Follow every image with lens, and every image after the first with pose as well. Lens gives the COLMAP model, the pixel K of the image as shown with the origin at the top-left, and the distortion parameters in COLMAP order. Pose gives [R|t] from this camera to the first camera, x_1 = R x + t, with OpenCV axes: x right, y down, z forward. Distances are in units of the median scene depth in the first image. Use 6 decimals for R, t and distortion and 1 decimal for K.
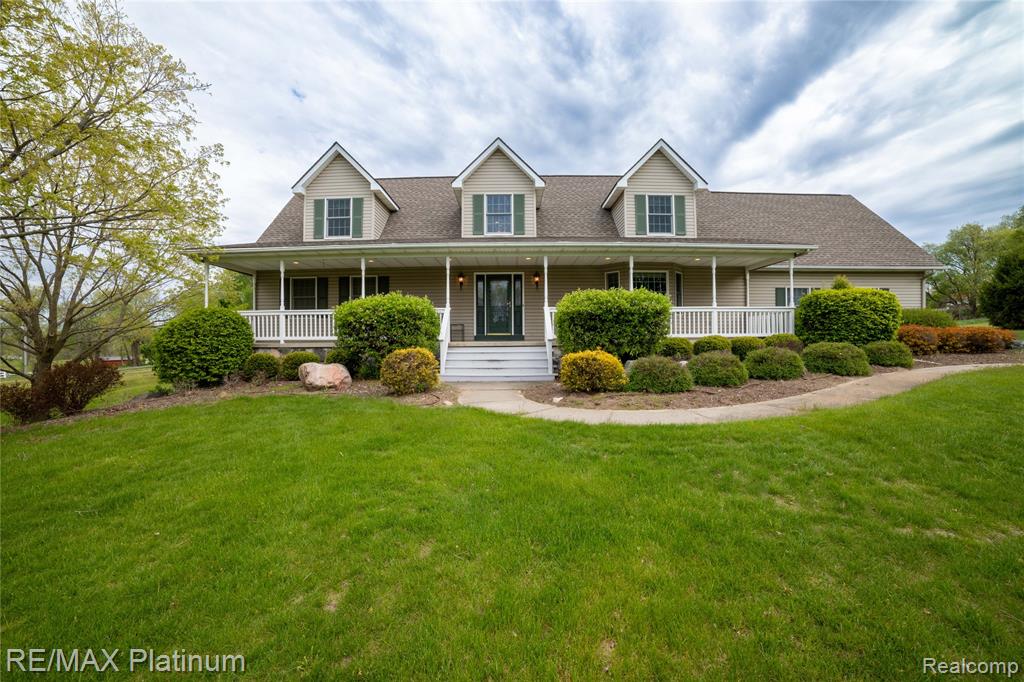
lens RADIAL K [[409.5, 0, 510.2], [0, 409.5, 339.6], [0, 0, 1]] dist [-0.051237, 0.000744]
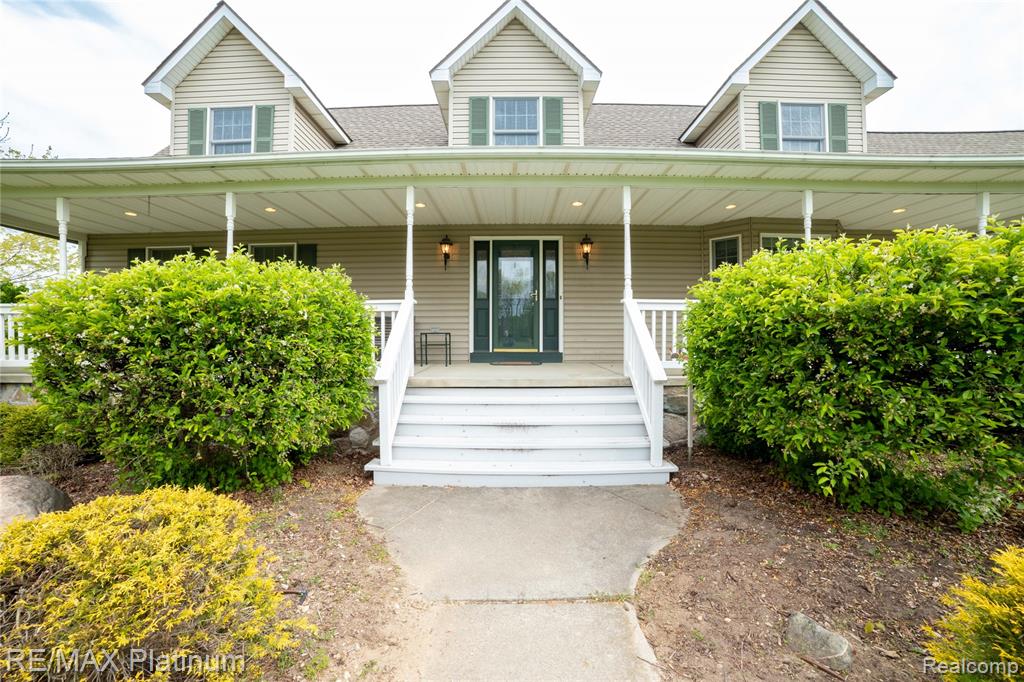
lens RADIAL K [[409.5, 0, 514.6], [0, 409.5, 334.0], [0, 0, 1]] dist [-0.051237, 0.000744]
pose [[0.999975, 0.004156, 0.005796, -0.032597], [-0.004109, 0.999959, -0.008038, -0.031033], [-0.005830, 0.008014, 0.999951, 0.467319]]
